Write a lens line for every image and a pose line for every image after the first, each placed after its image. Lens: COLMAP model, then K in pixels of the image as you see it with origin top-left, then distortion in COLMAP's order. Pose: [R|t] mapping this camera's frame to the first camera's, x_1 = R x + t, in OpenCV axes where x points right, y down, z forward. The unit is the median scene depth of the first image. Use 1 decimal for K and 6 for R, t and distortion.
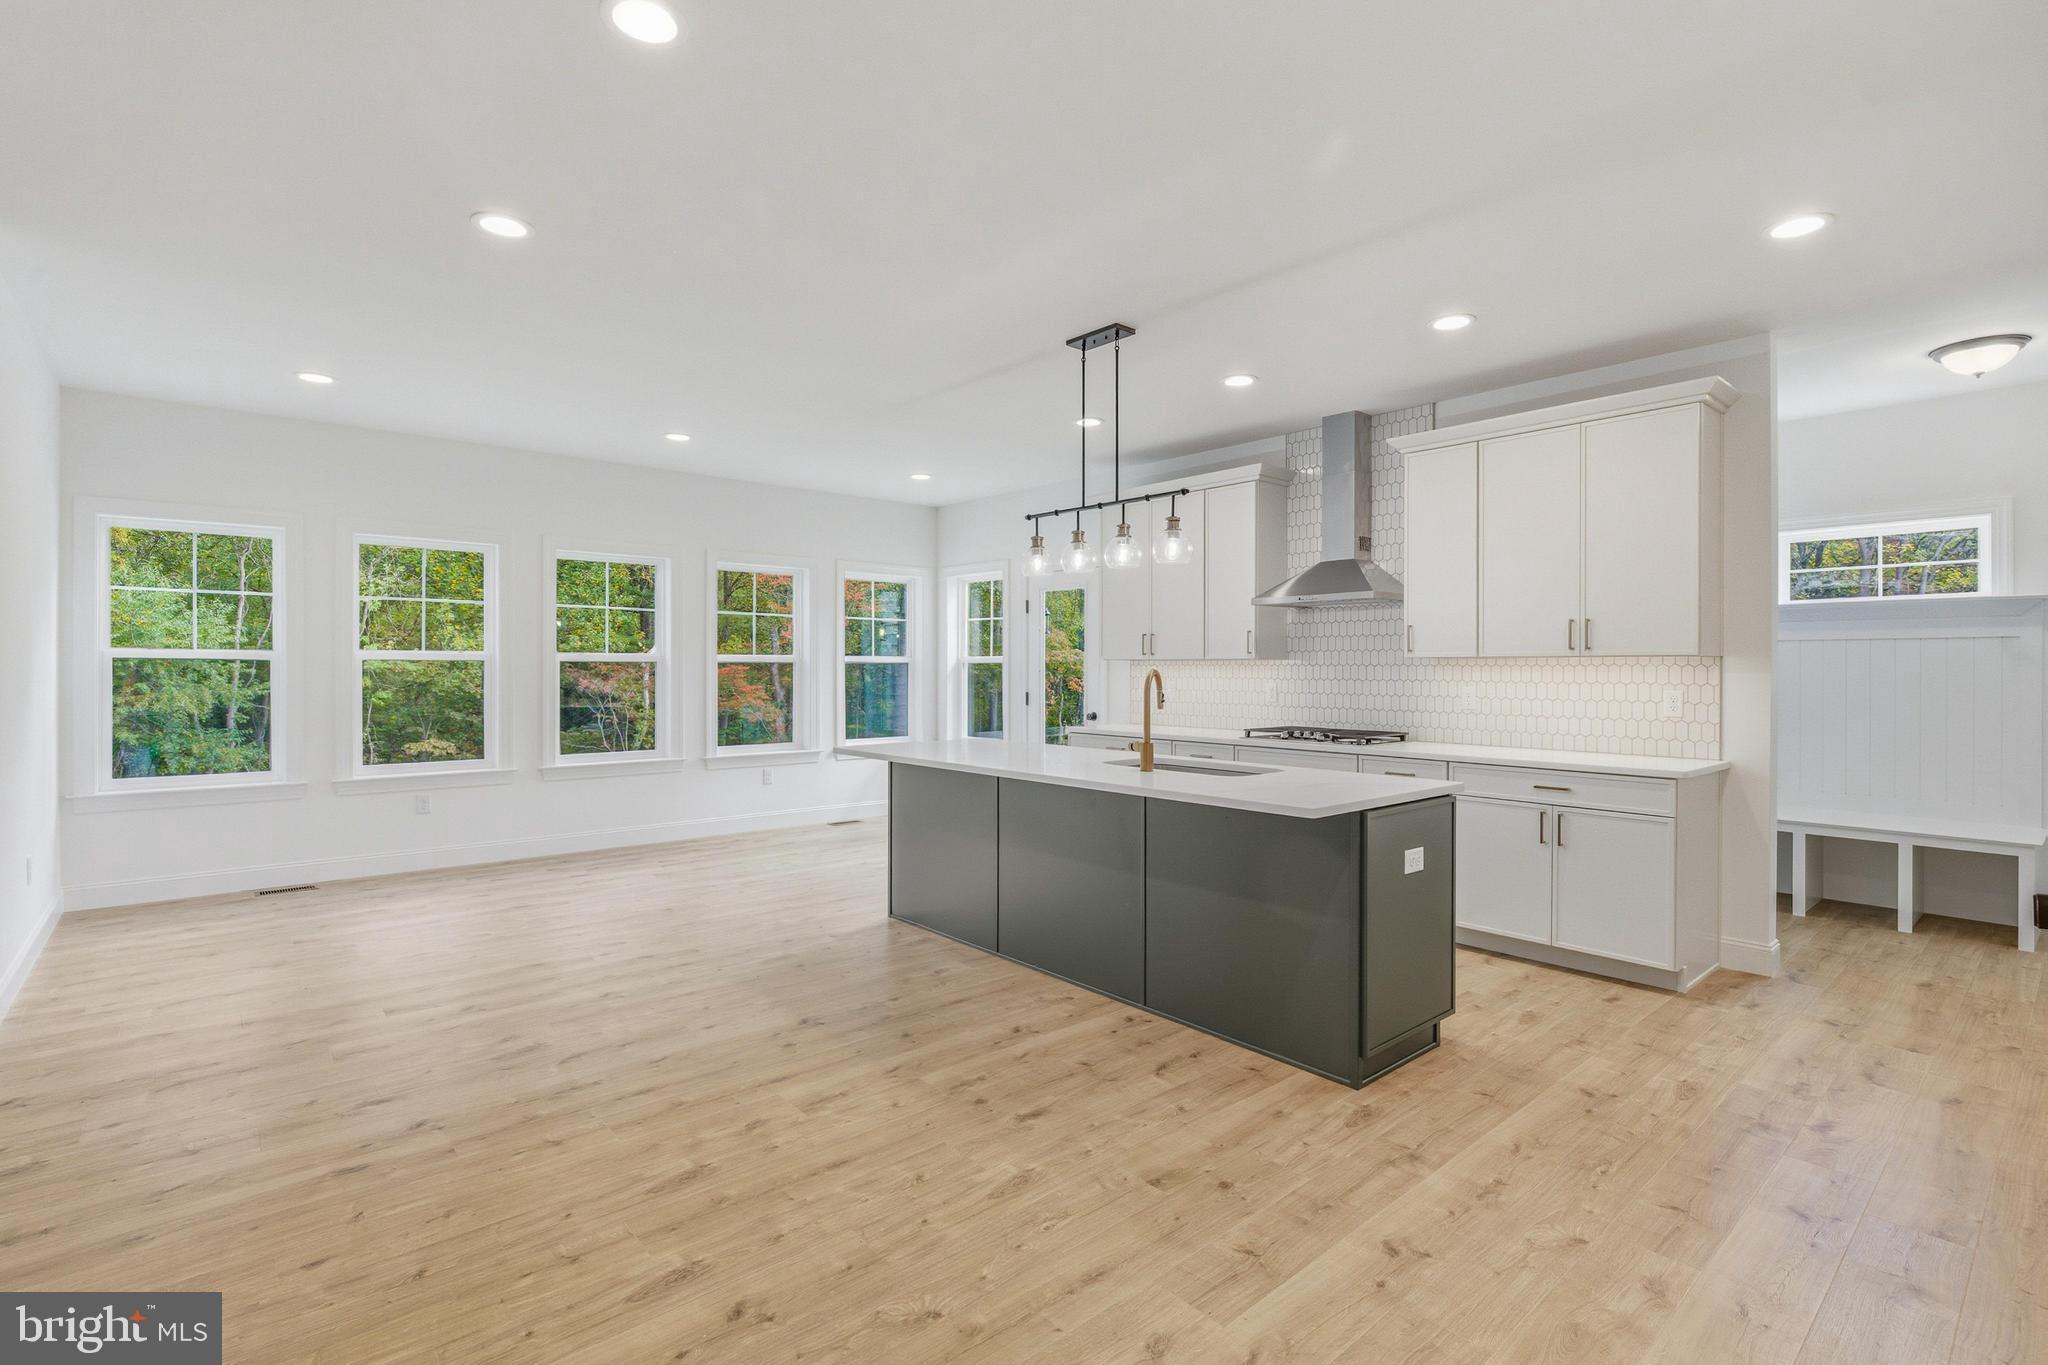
lens RADIAL K [[946.1, 0, 1032.1], [0, 946.1, 686.4], [0, 0, 1]] dist [-0.000943, 0.002950]
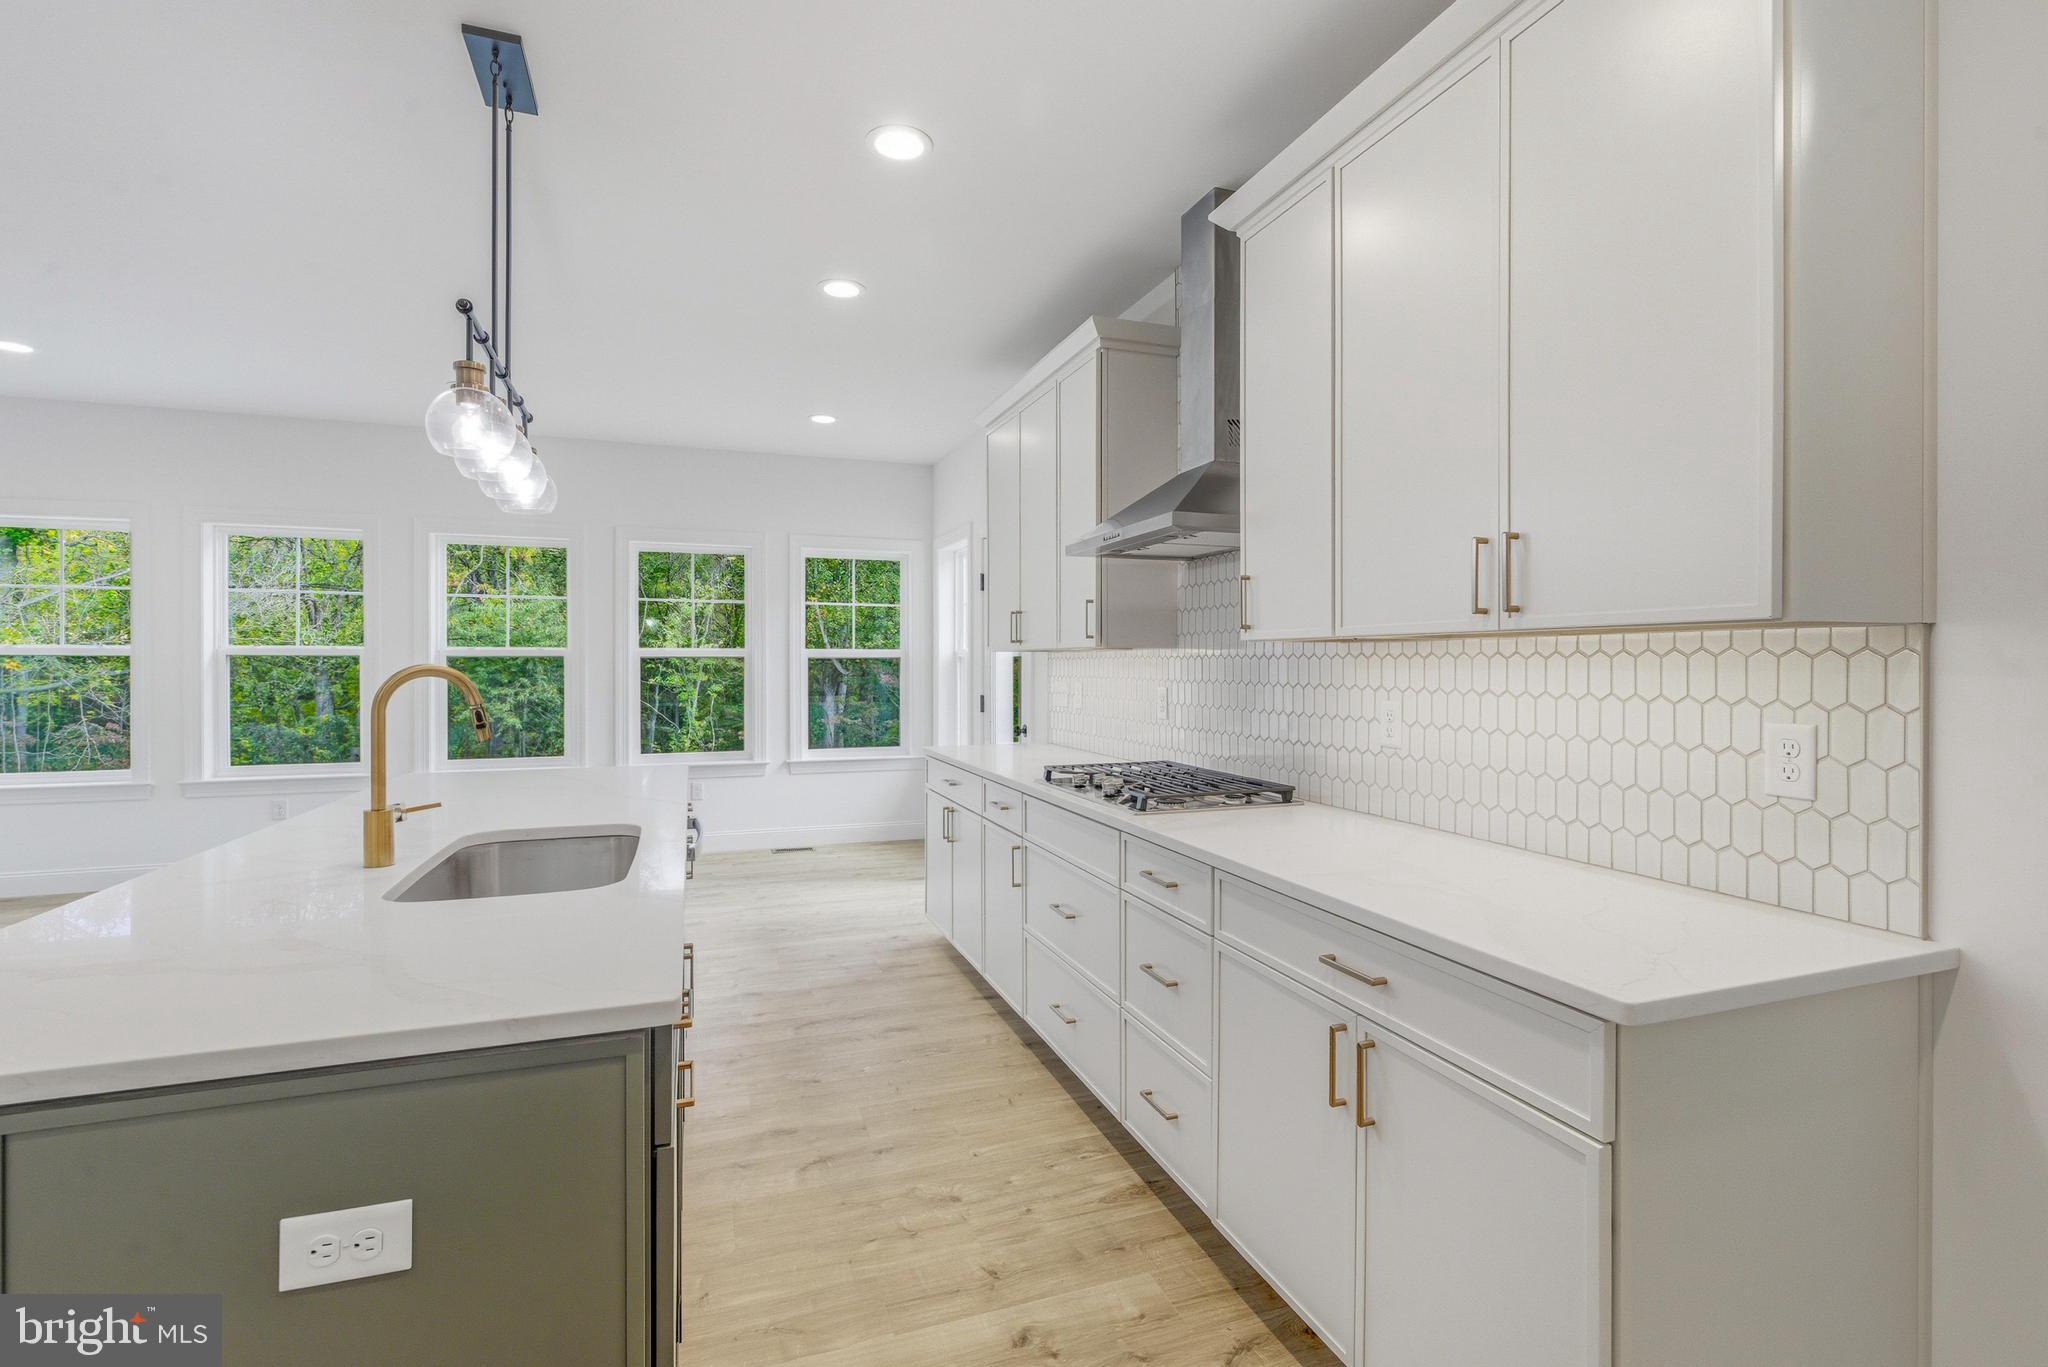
lens RADIAL K [[946.1, 0, 1043.3], [0, 946.1, 670.0], [0, 0, 1]] dist [-0.000943, 0.002950]
pose [[0.928337, 0.000238, -0.371741, 0.312485], [-0.004702, 0.999927, -0.011102, -0.005793], [0.371711, 0.012054, 0.928270, 0.322649]]
